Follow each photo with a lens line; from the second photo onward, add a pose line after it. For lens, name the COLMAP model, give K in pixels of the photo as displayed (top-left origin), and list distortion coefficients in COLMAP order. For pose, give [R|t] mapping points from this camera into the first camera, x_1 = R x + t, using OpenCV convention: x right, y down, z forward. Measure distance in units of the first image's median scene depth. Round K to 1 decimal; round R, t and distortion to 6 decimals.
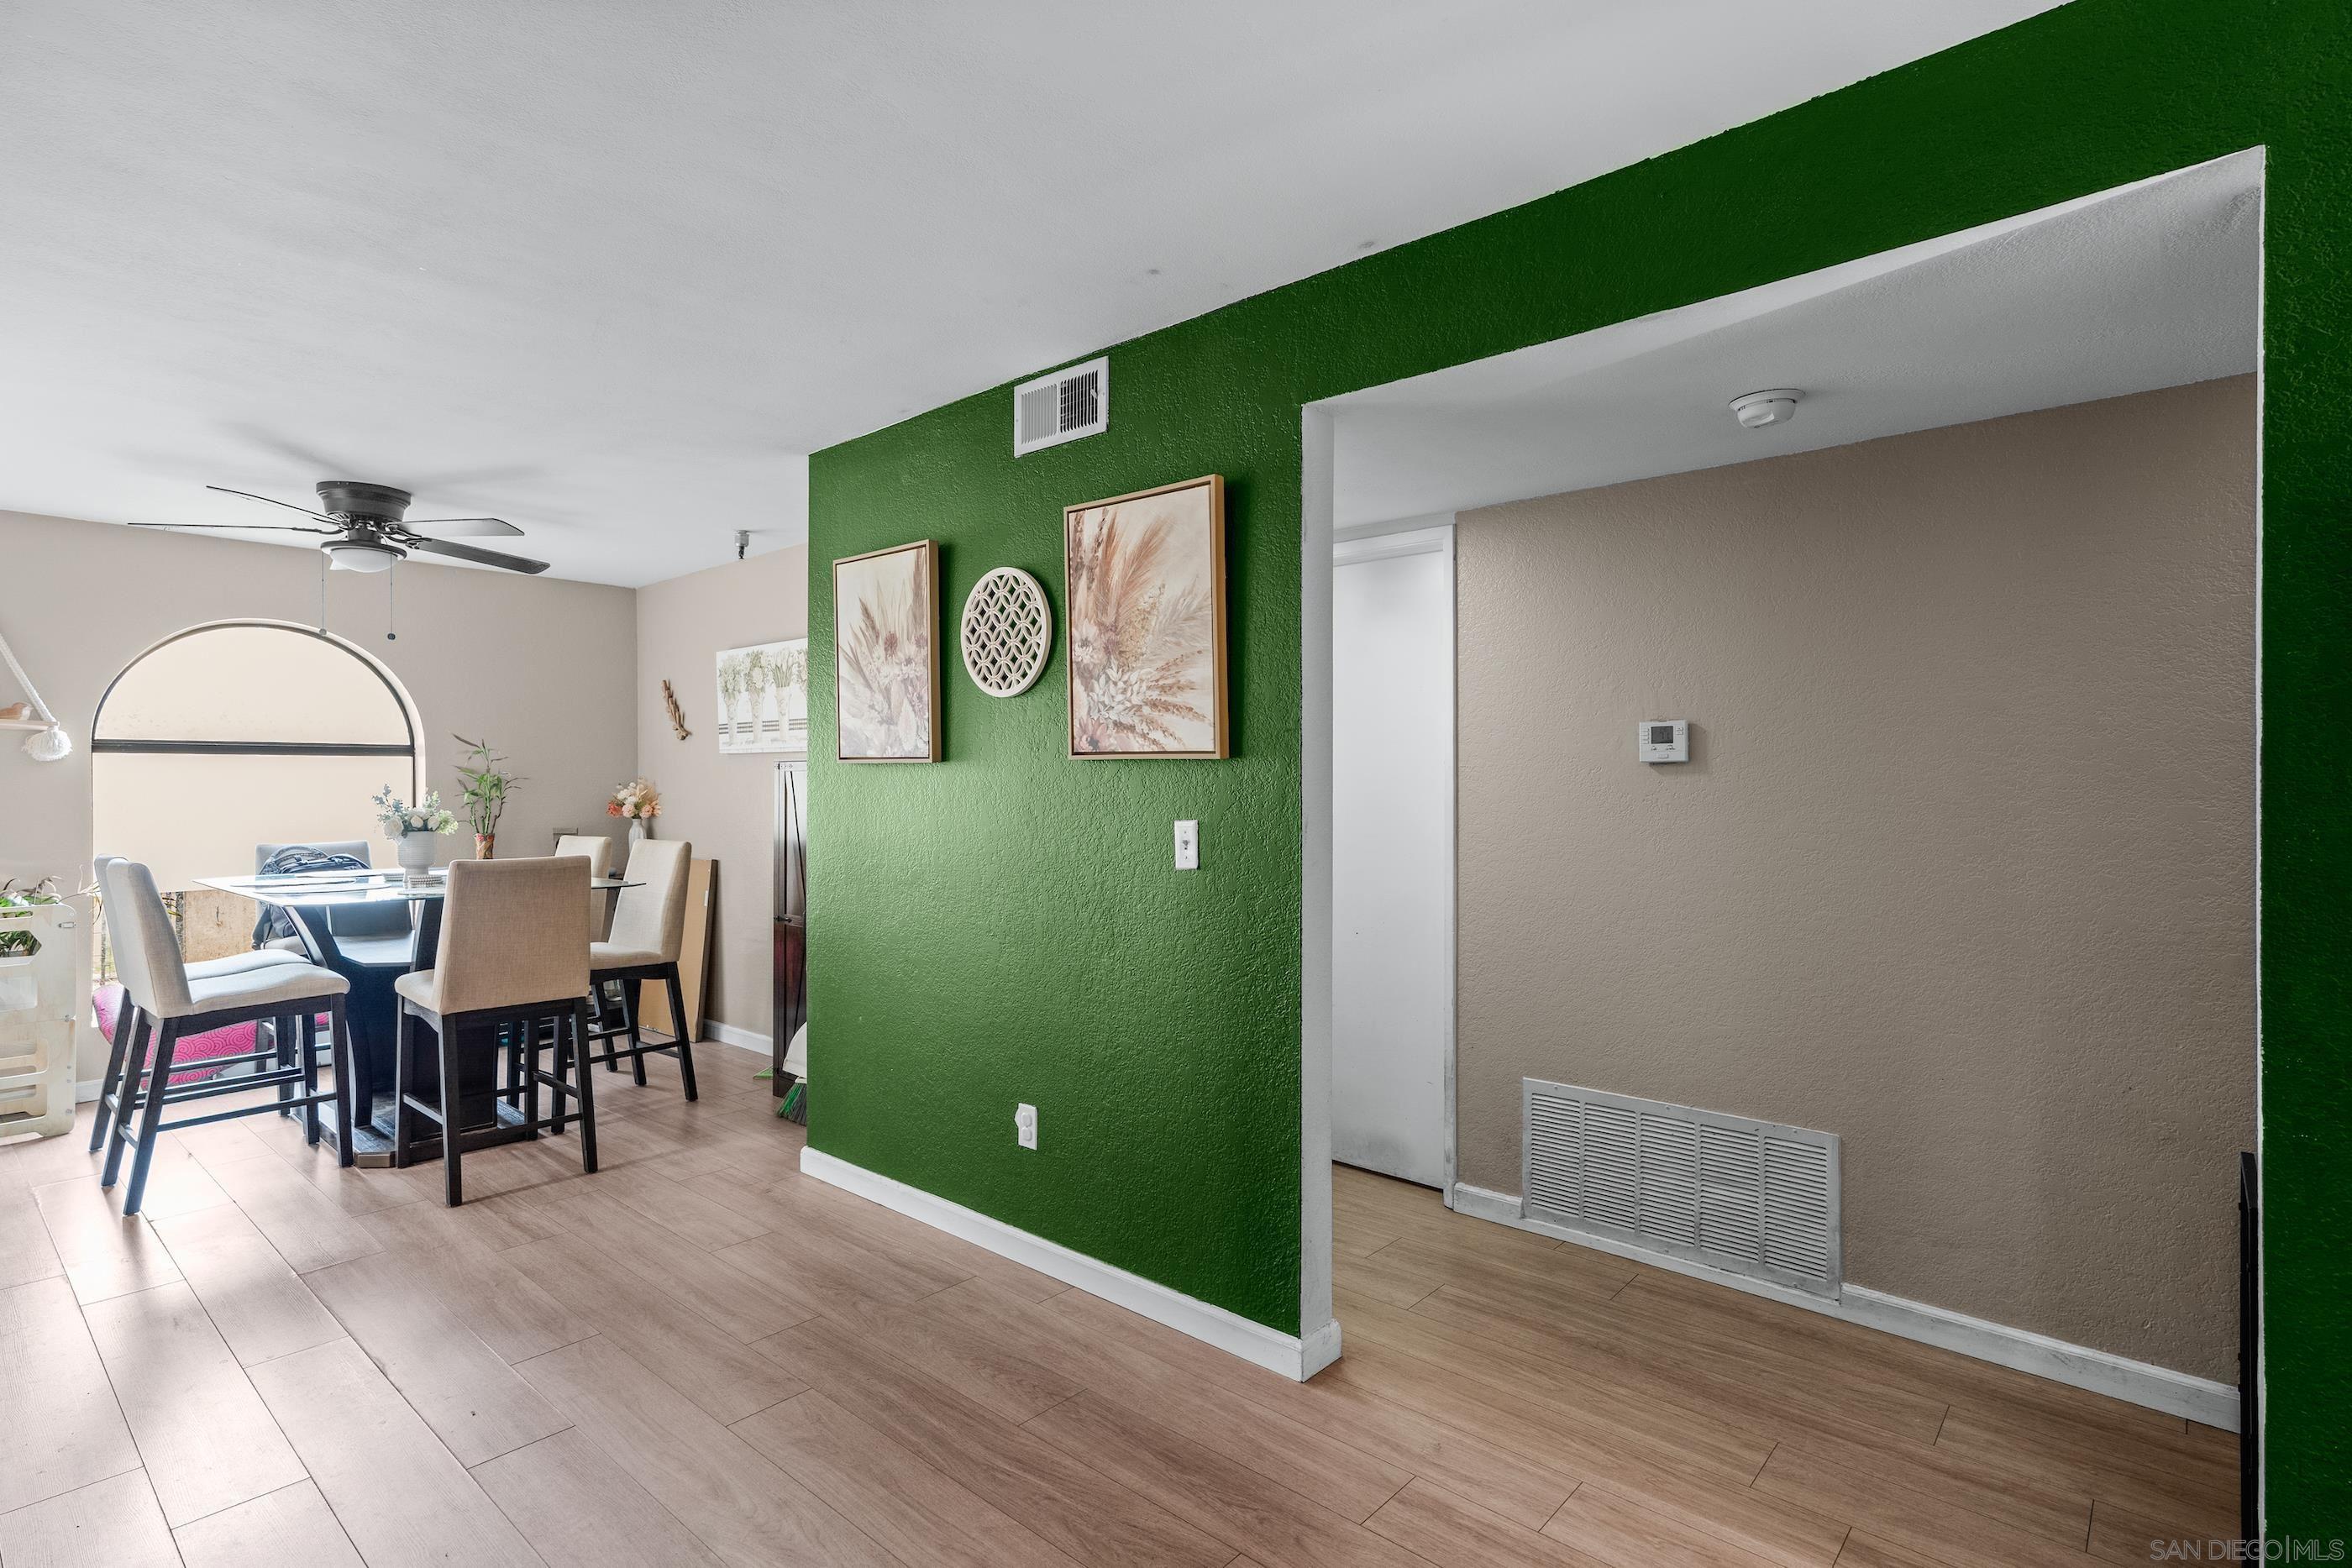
lens RADIAL K [[1133.4, 0, 1176.0], [0, 1133.4, 784.0], [0, 0, 1]] dist [-0.003866, 0.015834]
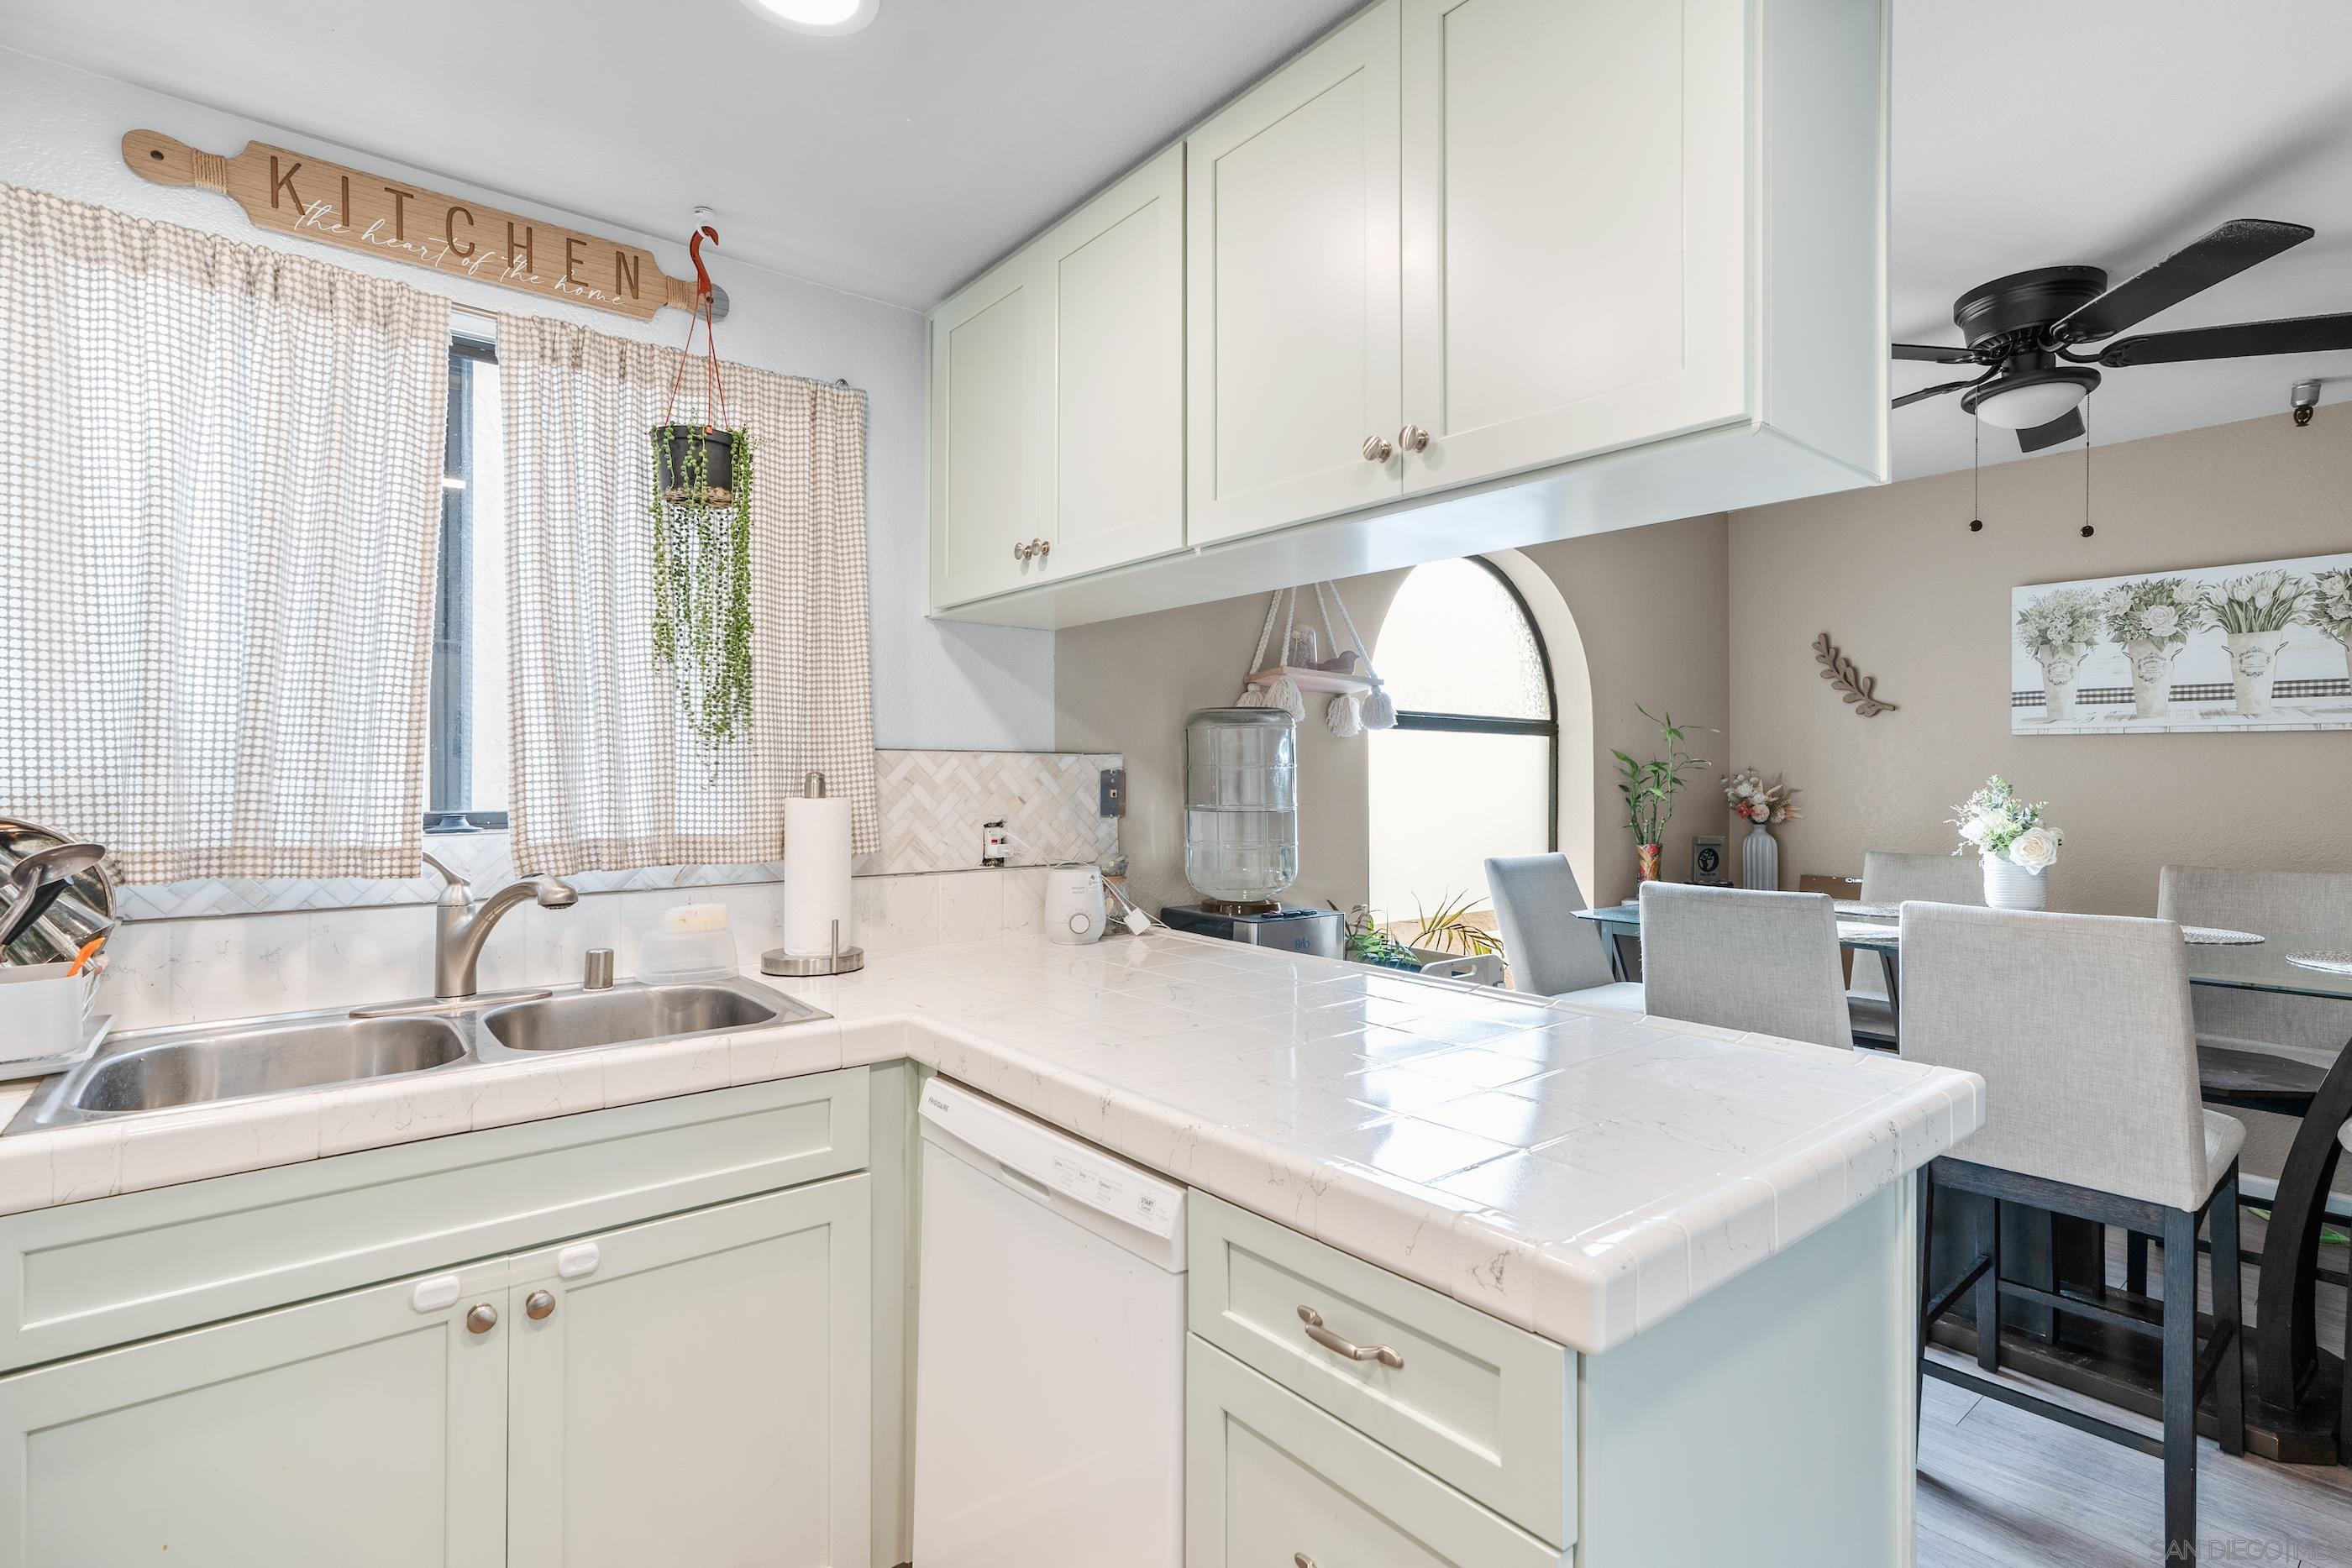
lens RADIAL K [[1097.7, 0, 1176.0], [0, 1097.7, 784.0], [0, 0, 1]] dist [-0.027078, 0.018271]
pose [[0.990152, 0.011500, -0.139524, -1.379503], [-0.010337, 0.999906, 0.009055, 0.004287], [0.139615, -0.007523, 0.990177, 0.458994]]
